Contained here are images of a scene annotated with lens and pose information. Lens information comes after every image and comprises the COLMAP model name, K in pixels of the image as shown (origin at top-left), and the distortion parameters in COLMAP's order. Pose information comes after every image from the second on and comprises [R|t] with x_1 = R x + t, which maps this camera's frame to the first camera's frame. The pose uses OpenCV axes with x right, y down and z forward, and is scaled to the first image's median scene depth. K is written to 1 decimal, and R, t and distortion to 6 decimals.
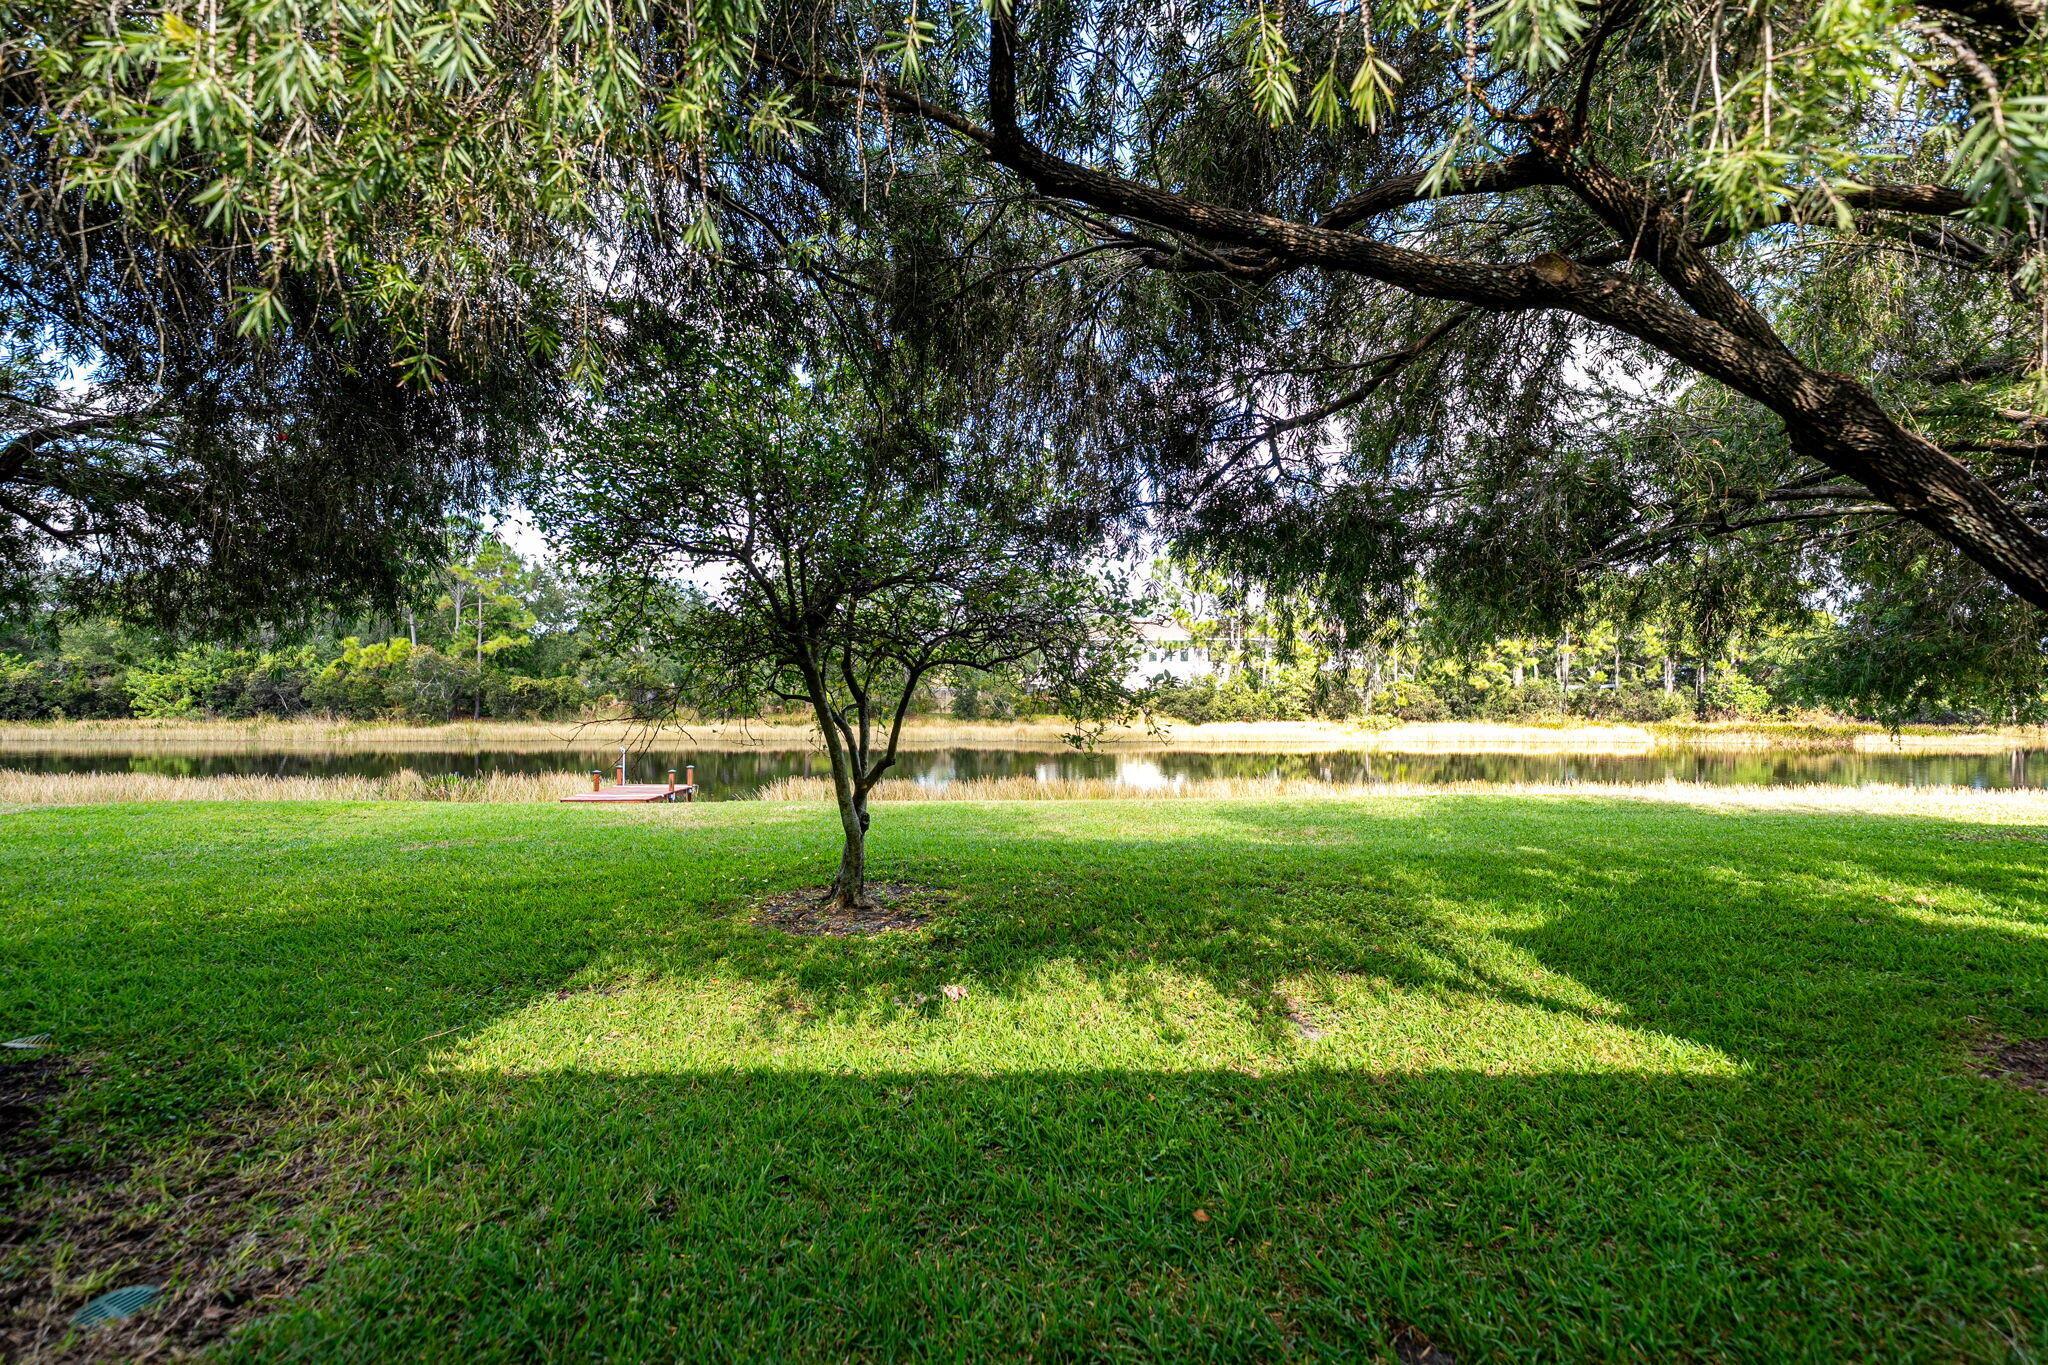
lens RADIAL K [[809.3, 0, 1023.8], [0, 809.3, 689.0], [0, 0, 1]] dist [-0.000161, -0.001284]
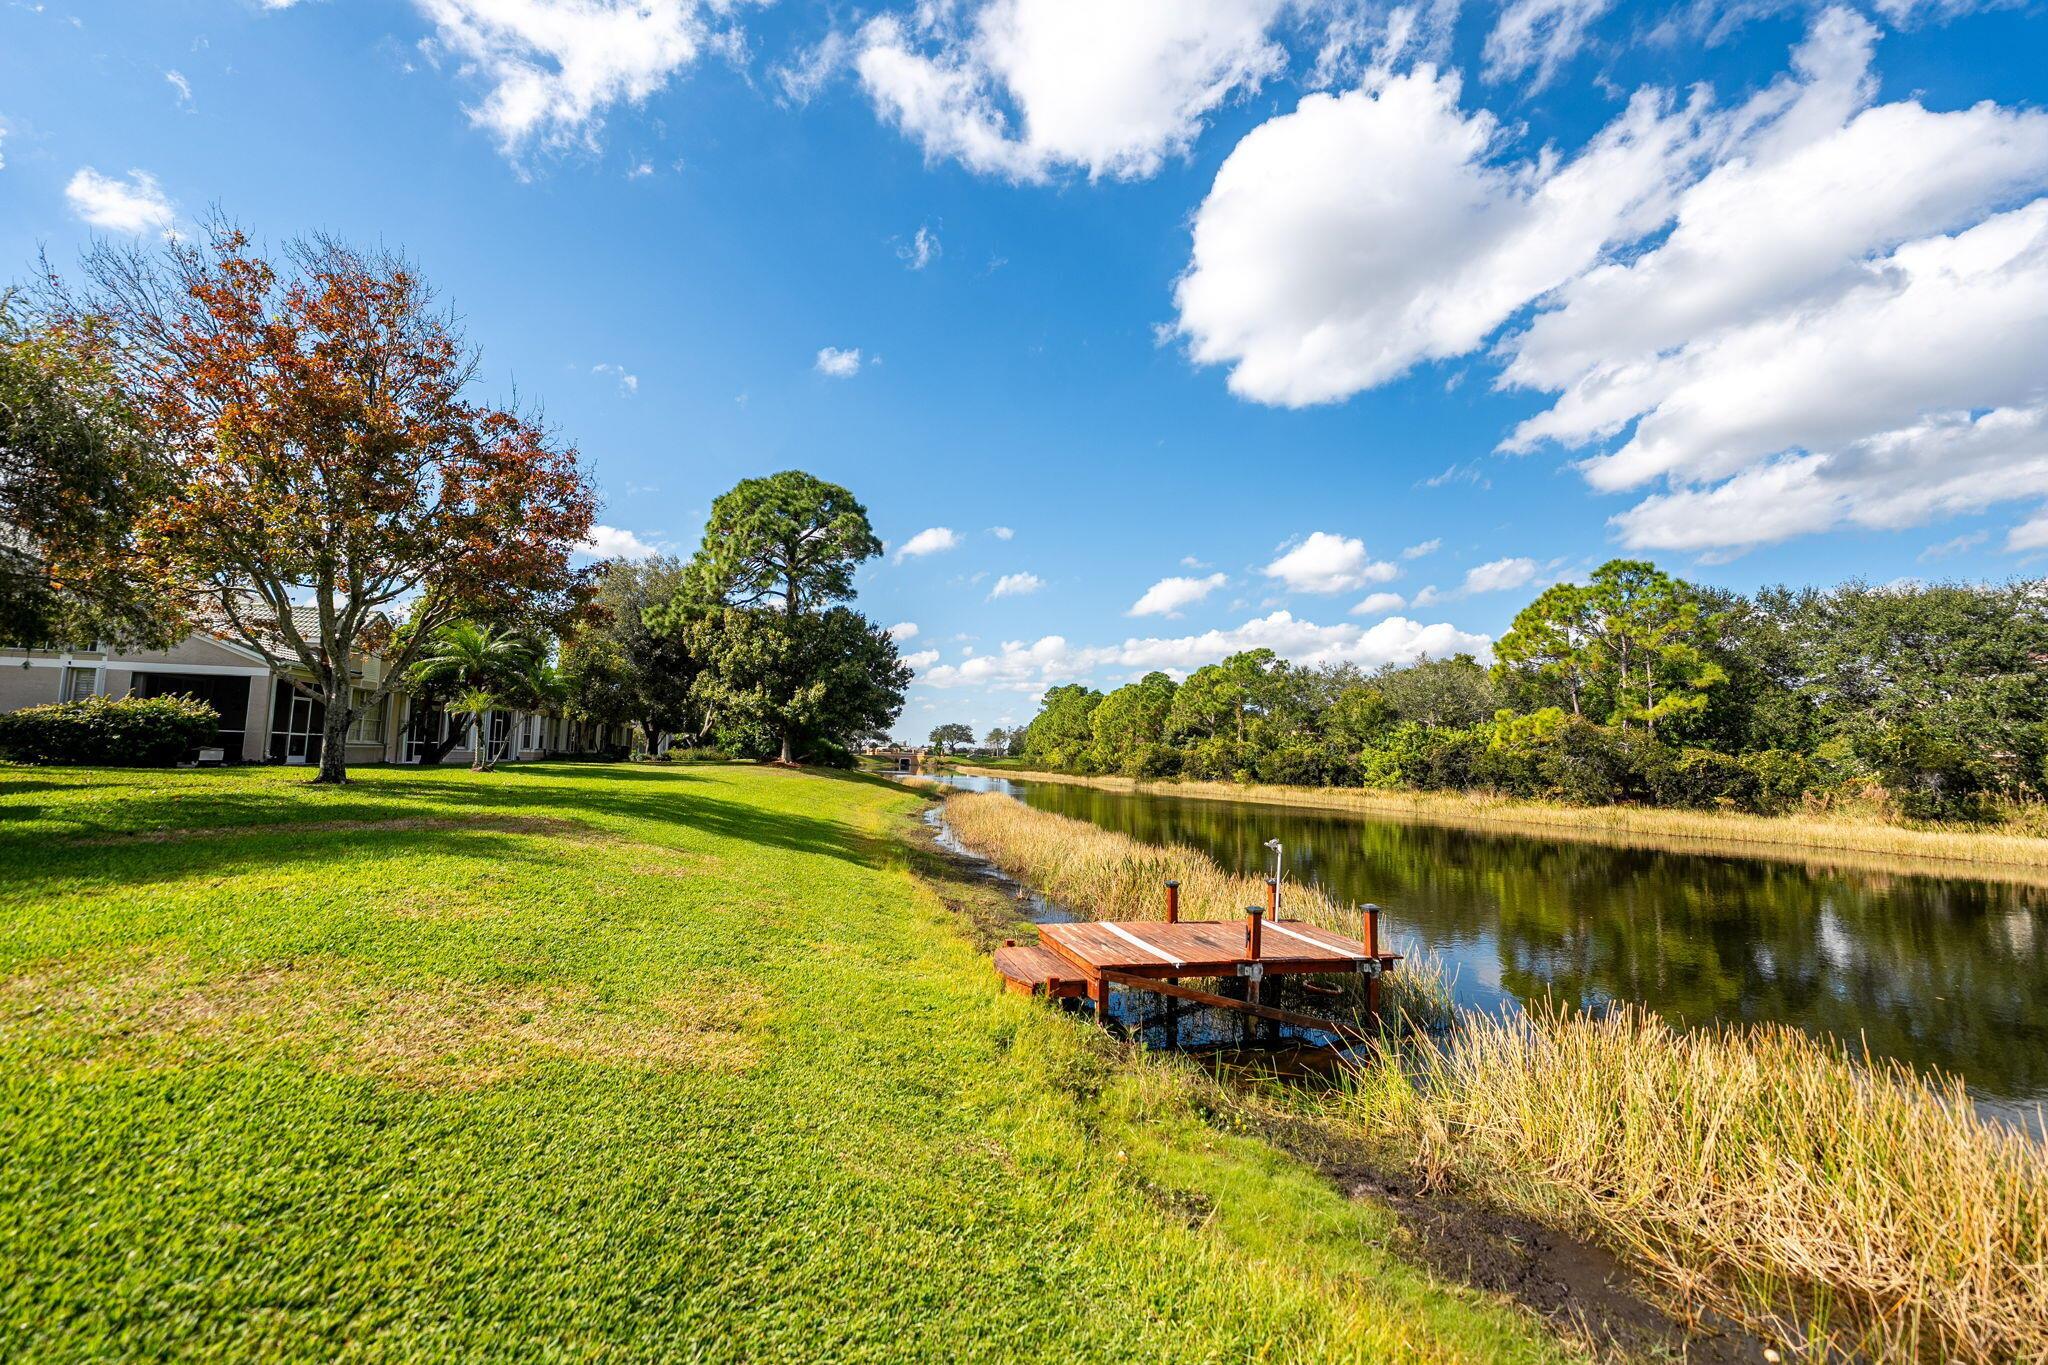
lens RADIAL K [[809.3, 0, 1031.2], [0, 809.3, 692.0], [0, 0, 1]] dist [-0.000161, -0.001284]
pose [[0.211408, -0.082152, -0.973939, -0.013155], [-0.020882, 0.995854, -0.088534, 0.008176], [0.977175, 0.039055, 0.208816, 0.184705]]
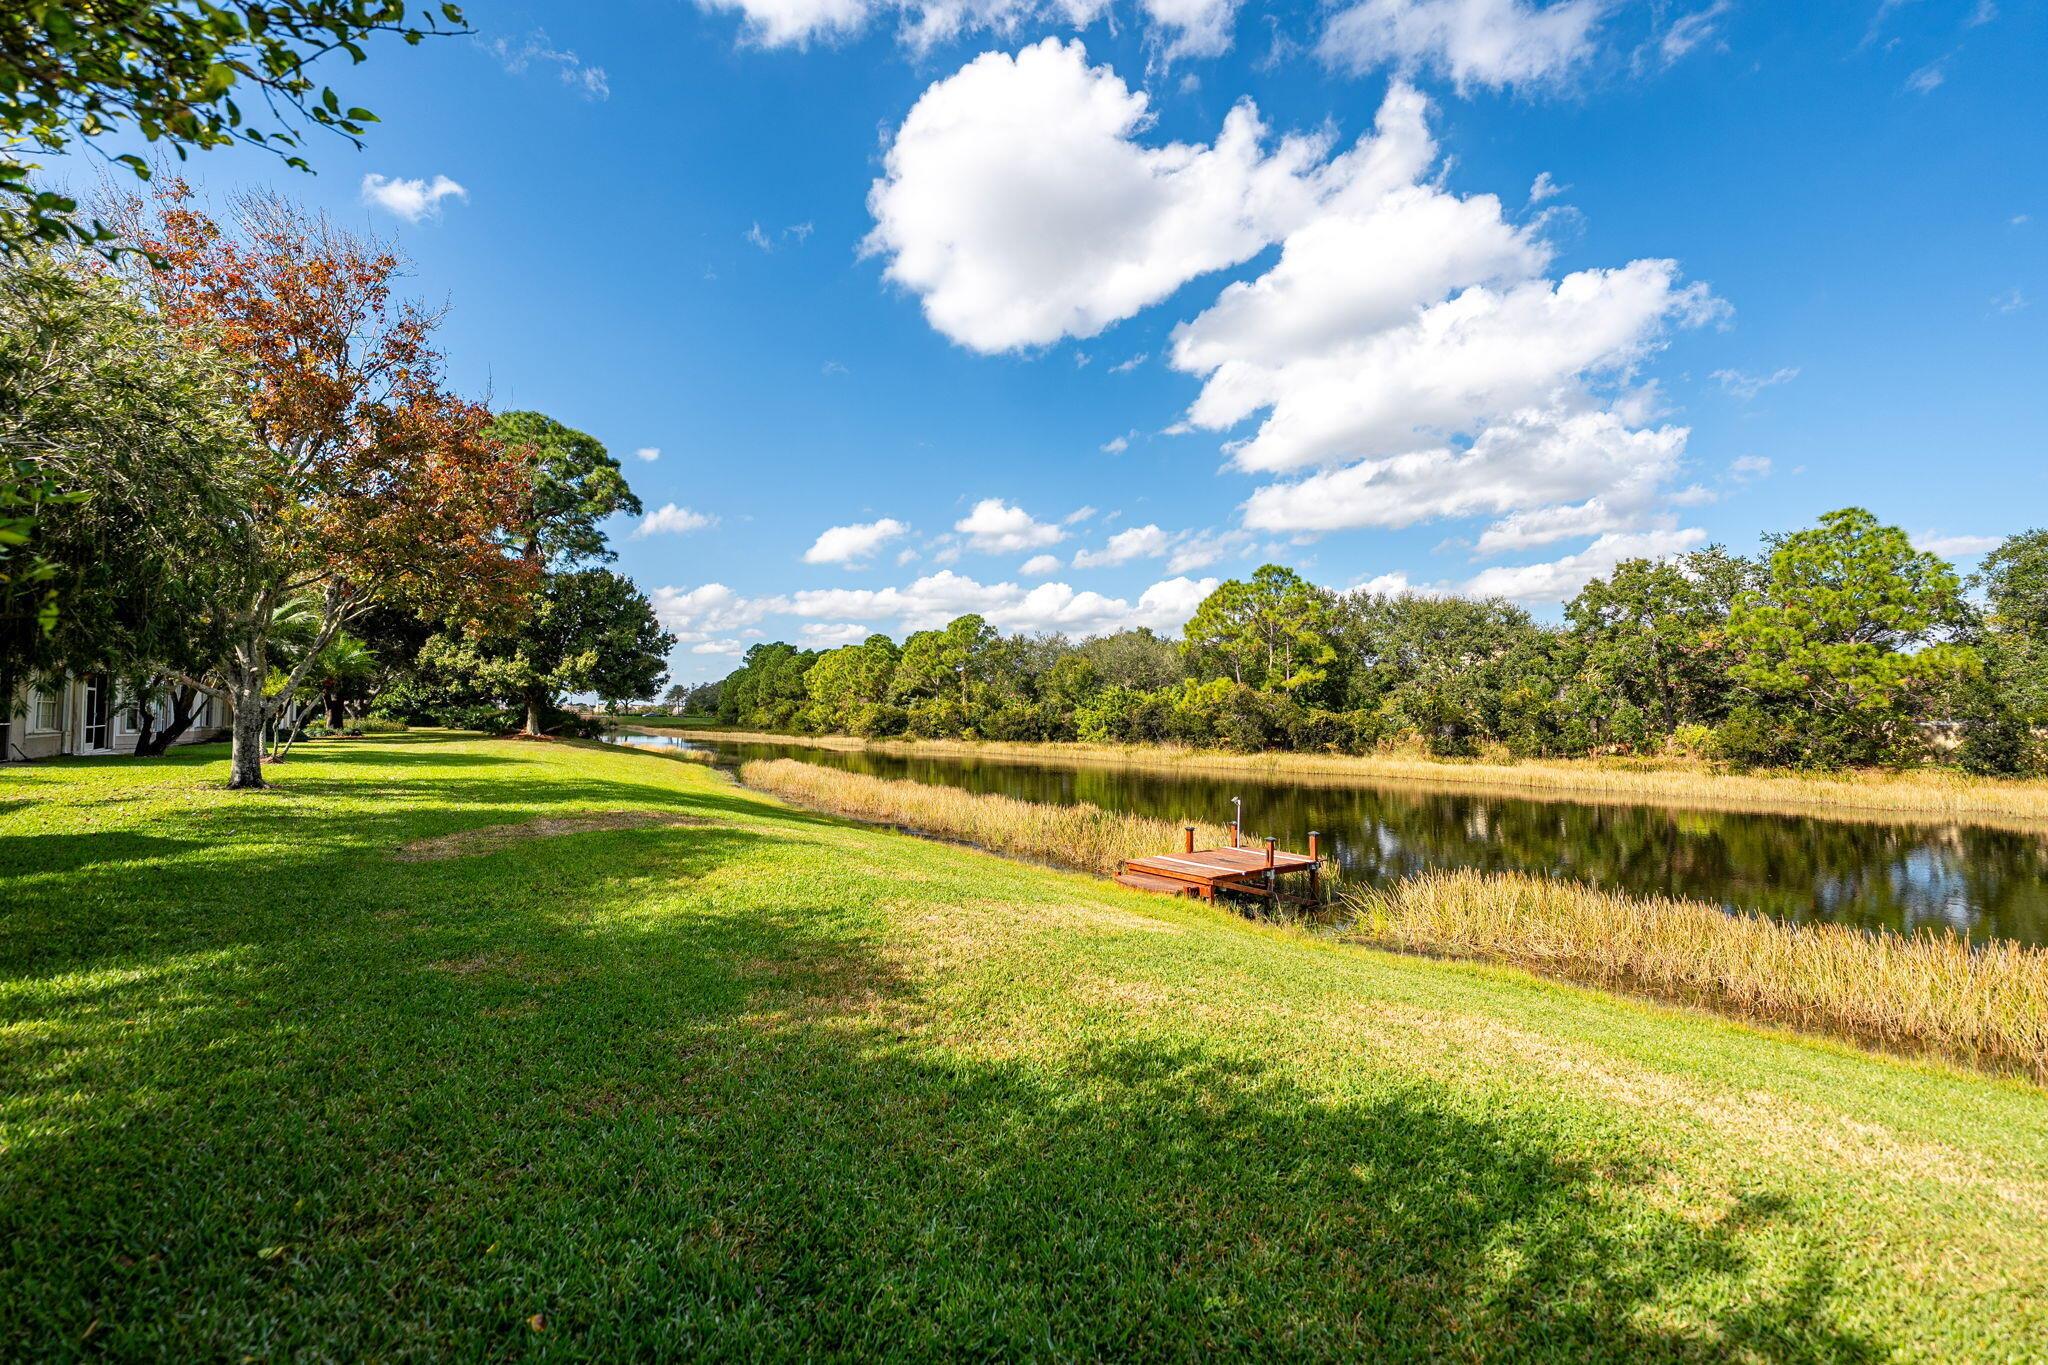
lens RADIAL K [[809.3, 0, 1024.7], [0, 809.3, 688.7], [0, 0, 1]] dist [-0.000161, -0.001284]
pose [[0.570879, -0.031105, -0.820445, 0.008888], [-0.002573, 0.999209, -0.039672, -0.000567], [0.821030, 0.024759, 0.570347, 0.080504]]
